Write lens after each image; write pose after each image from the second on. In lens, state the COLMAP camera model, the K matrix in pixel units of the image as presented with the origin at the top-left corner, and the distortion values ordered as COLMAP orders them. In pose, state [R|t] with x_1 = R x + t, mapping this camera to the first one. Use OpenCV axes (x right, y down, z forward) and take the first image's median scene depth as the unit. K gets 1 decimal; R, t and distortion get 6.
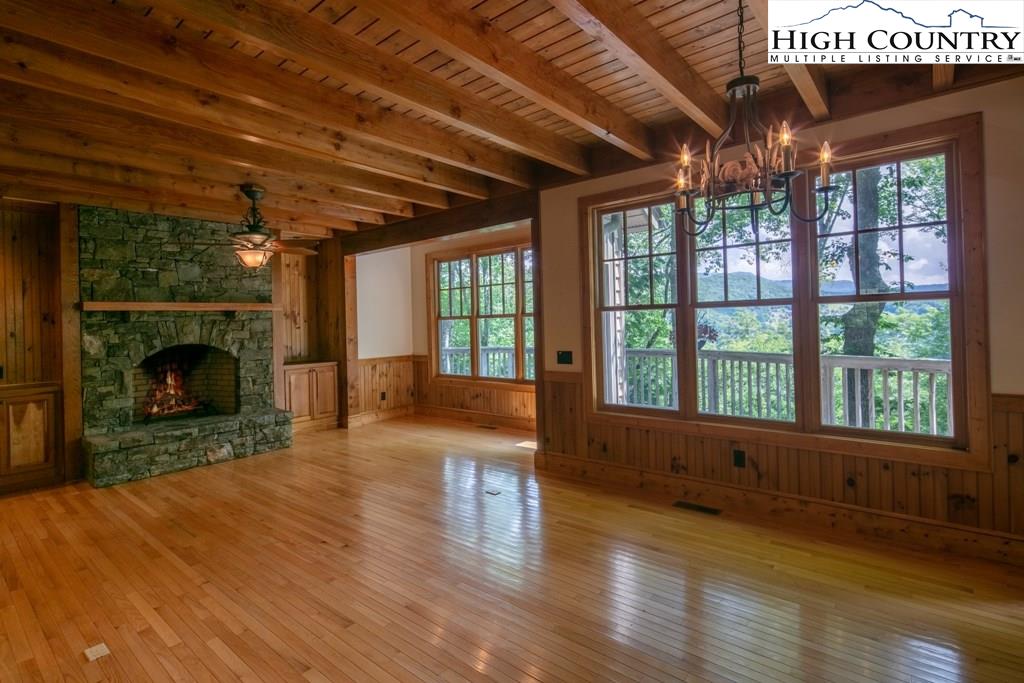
lens RADIAL K [[495.4, 0, 515.3], [0, 495.4, 321.8], [0, 0, 1]] dist [0.007736, -0.004956]
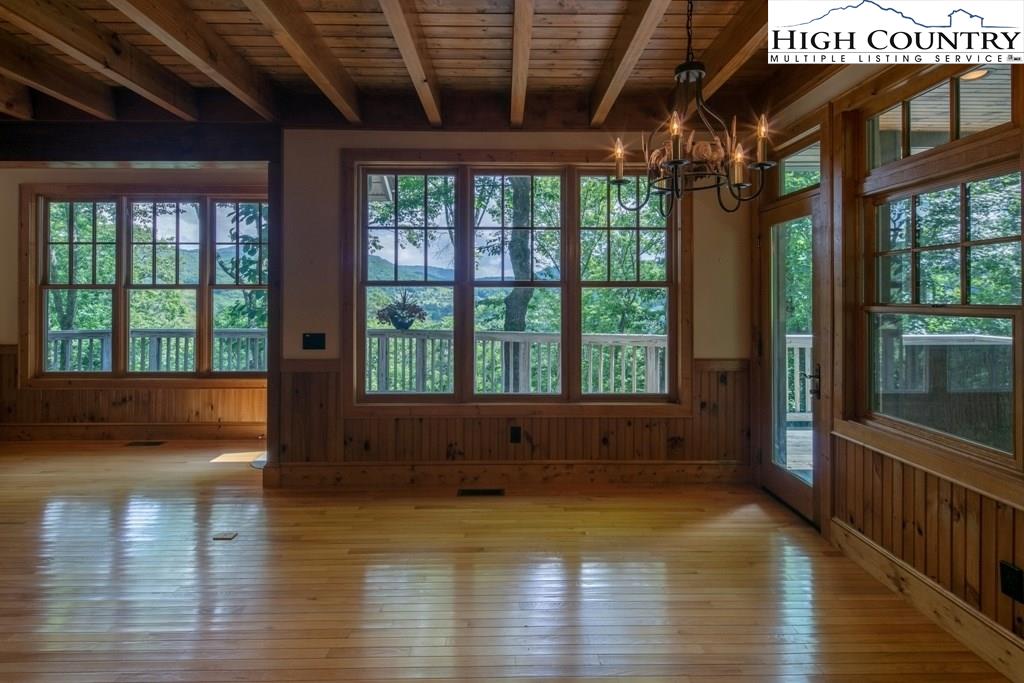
lens RADIAL K [[495.4, 0, 513.0], [0, 495.4, 293.8], [0, 0, 1]] dist [0.007736, -0.004956]
pose [[0.758838, 0.032417, 0.650472, -0.189313], [-0.022850, 0.999471, -0.023153, 0.006666], [-0.650878, 0.002706, 0.759177, 0.184163]]
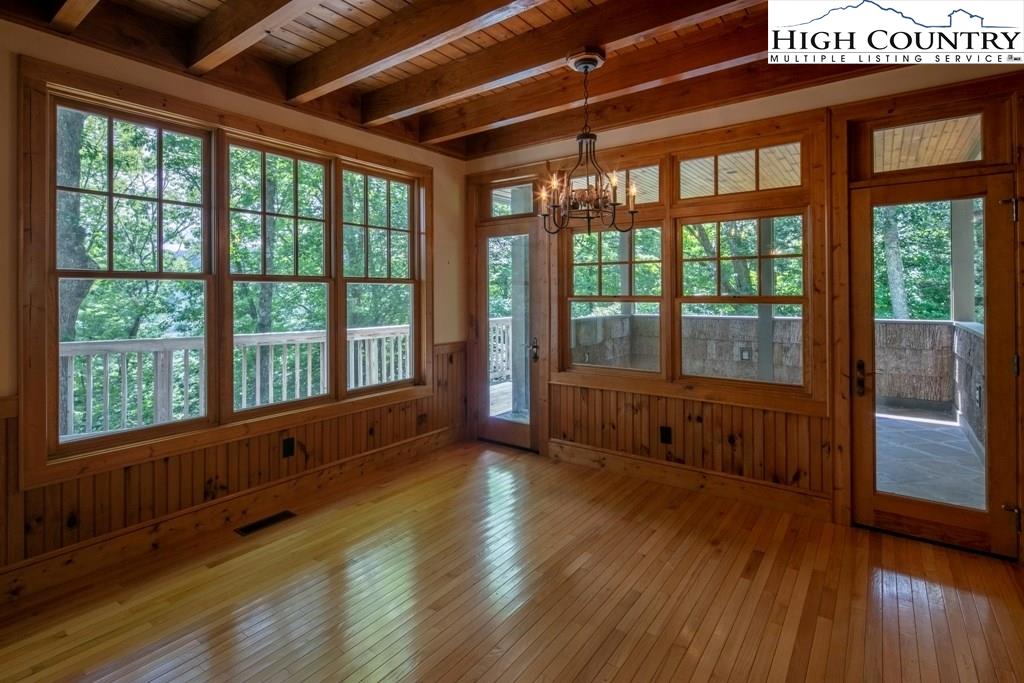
lens RADIAL K [[495.4, 0, 512.5], [0, 495.4, 289.2], [0, 0, 1]] dist [0.007736, -0.004956]
pose [[-0.054832, 0.033473, 0.997934, -0.408179], [0.003258, 0.999439, -0.033344, 0.013136], [-0.998490, 0.001423, -0.054910, 0.525146]]
